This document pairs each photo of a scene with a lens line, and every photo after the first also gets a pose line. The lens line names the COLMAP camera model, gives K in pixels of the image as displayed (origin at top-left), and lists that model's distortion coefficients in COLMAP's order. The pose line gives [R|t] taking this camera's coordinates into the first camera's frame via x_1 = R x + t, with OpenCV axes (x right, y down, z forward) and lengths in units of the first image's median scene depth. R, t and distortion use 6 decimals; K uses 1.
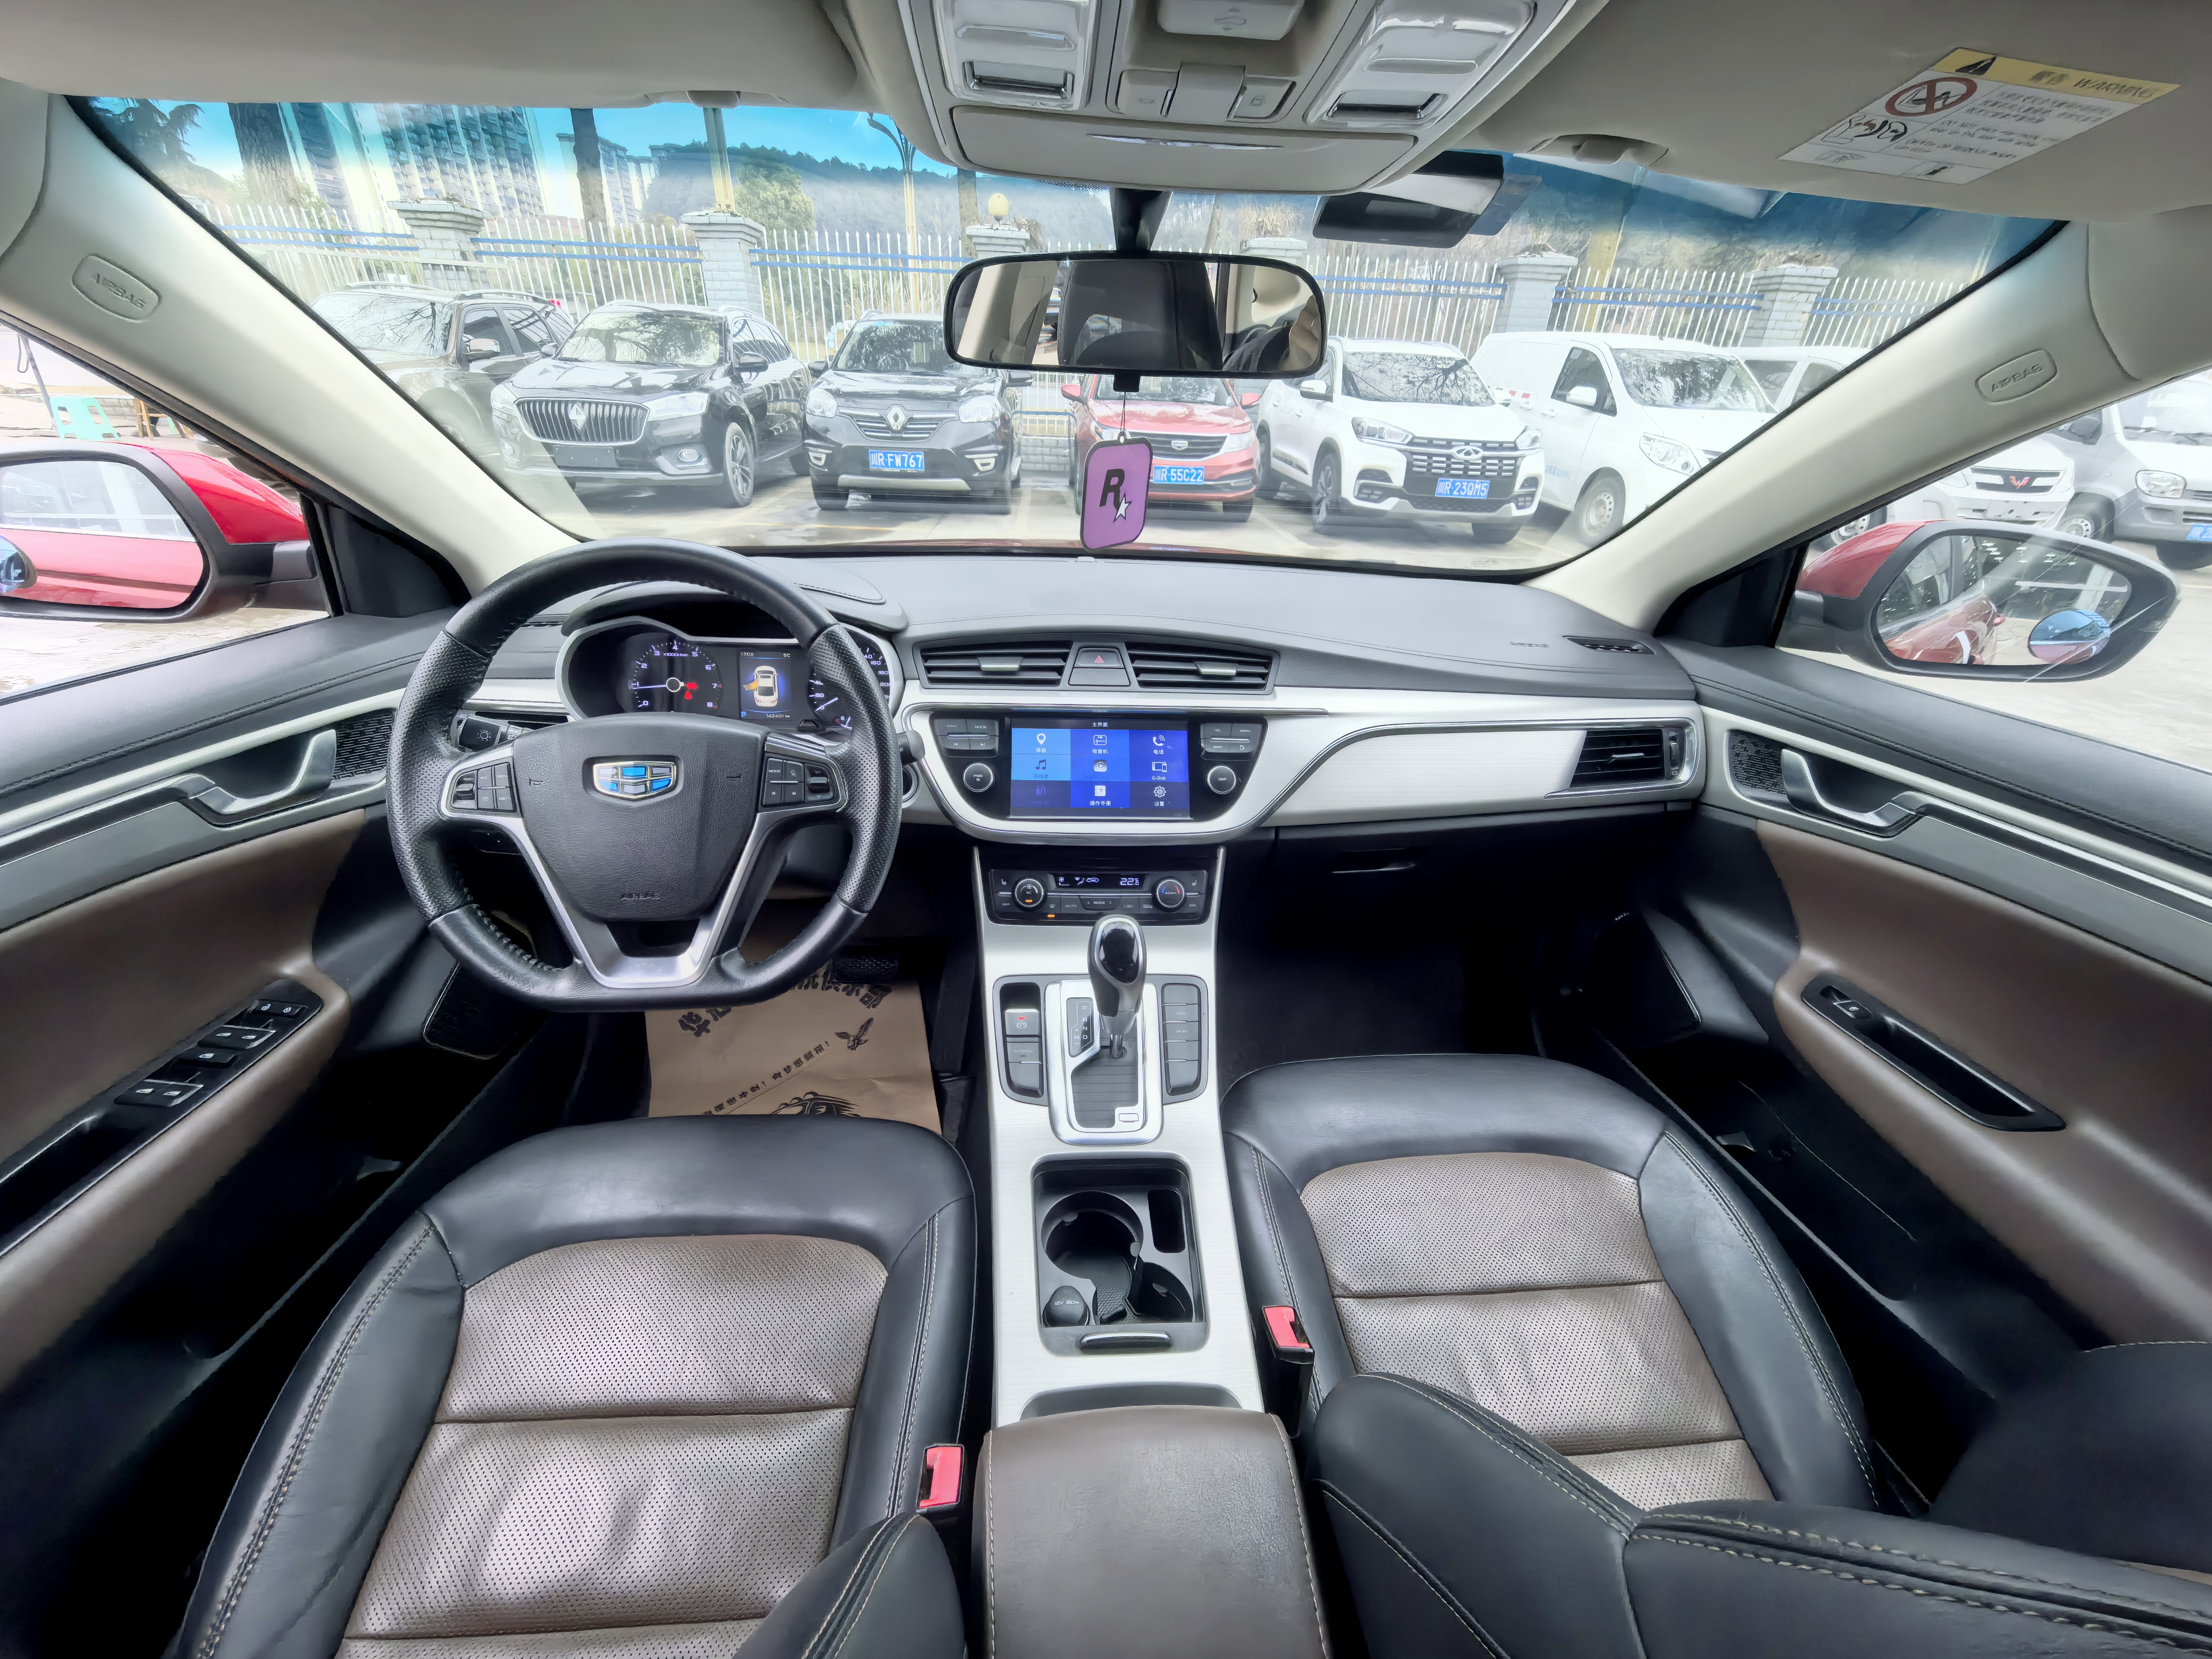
lens RADIAL K [[862.8, 0, 1103.1], [0, 862.8, 837.2], [0, 0, 1]] dist [-0.006333, 0.000373]
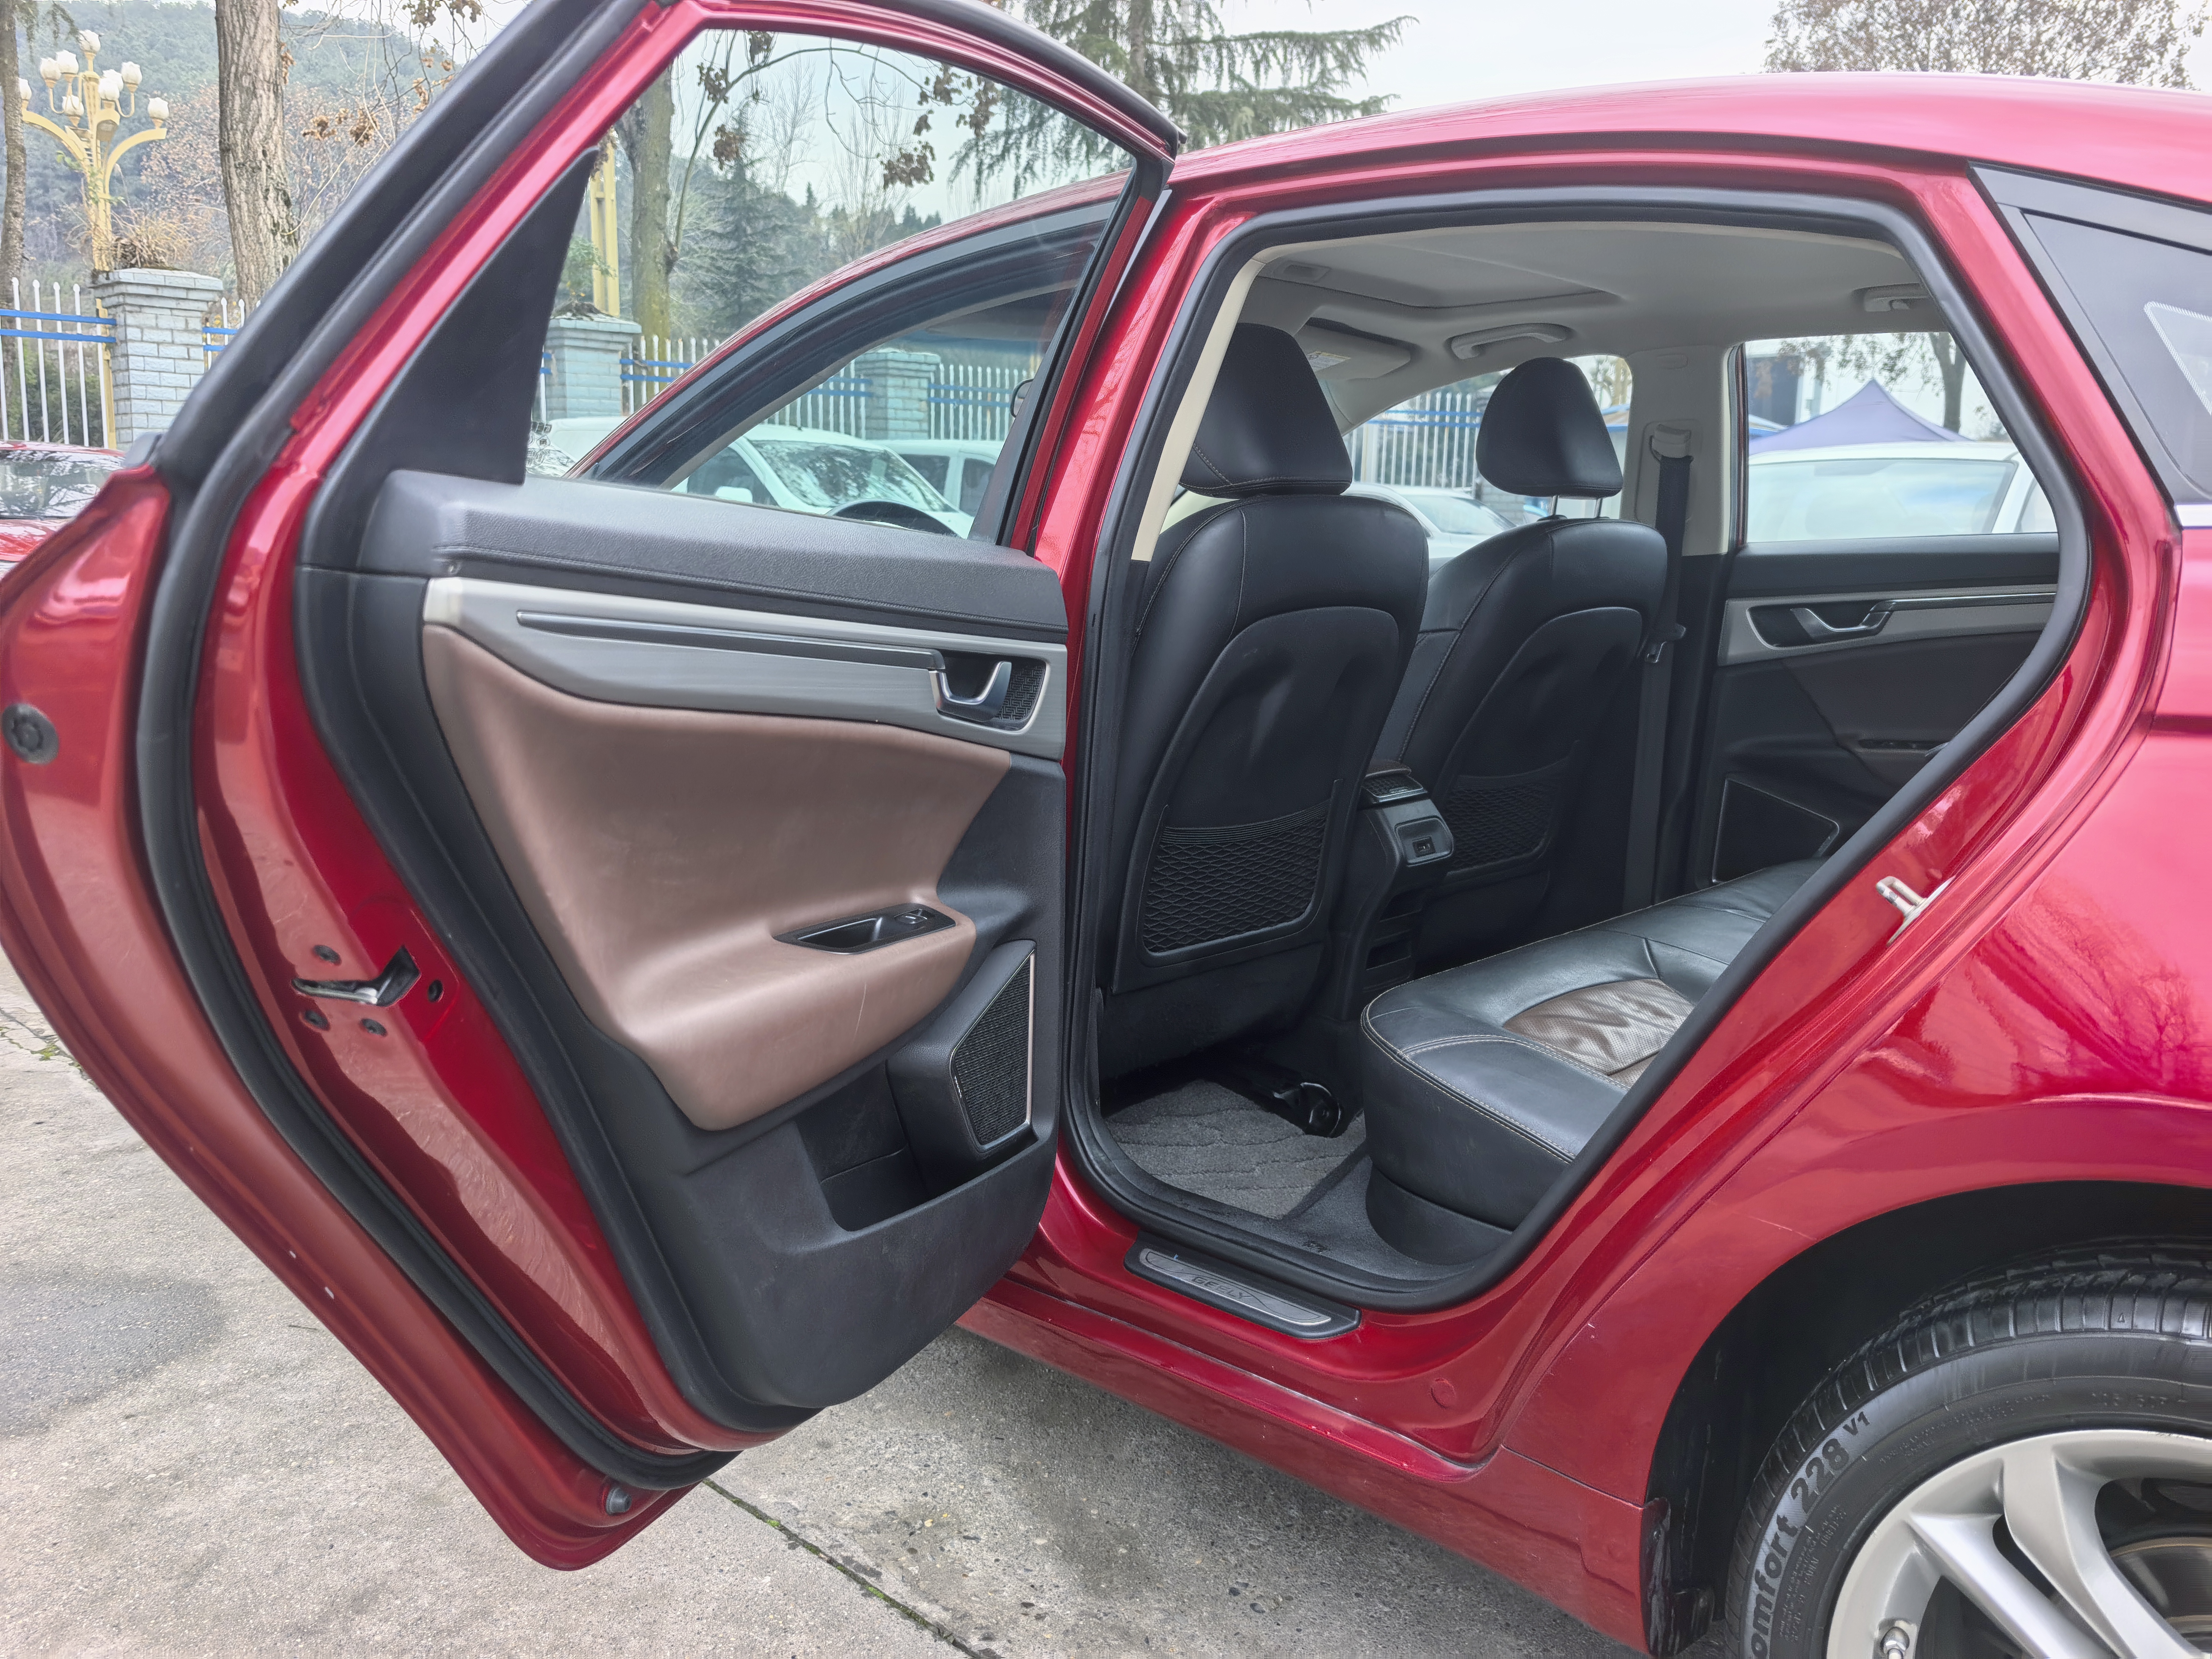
lens RADIAL K [[1741.6, 0, 1083.7], [0, 1741.6, 819.2], [0, 0, 1]] dist [0.024984, -0.033763]
pose [[0.737929, -0.137486, 0.660726, -1.984829], [0.330344, 0.927309, -0.175987, 0.781444], [-0.588501, 0.348133, 0.729706, -1.263748]]
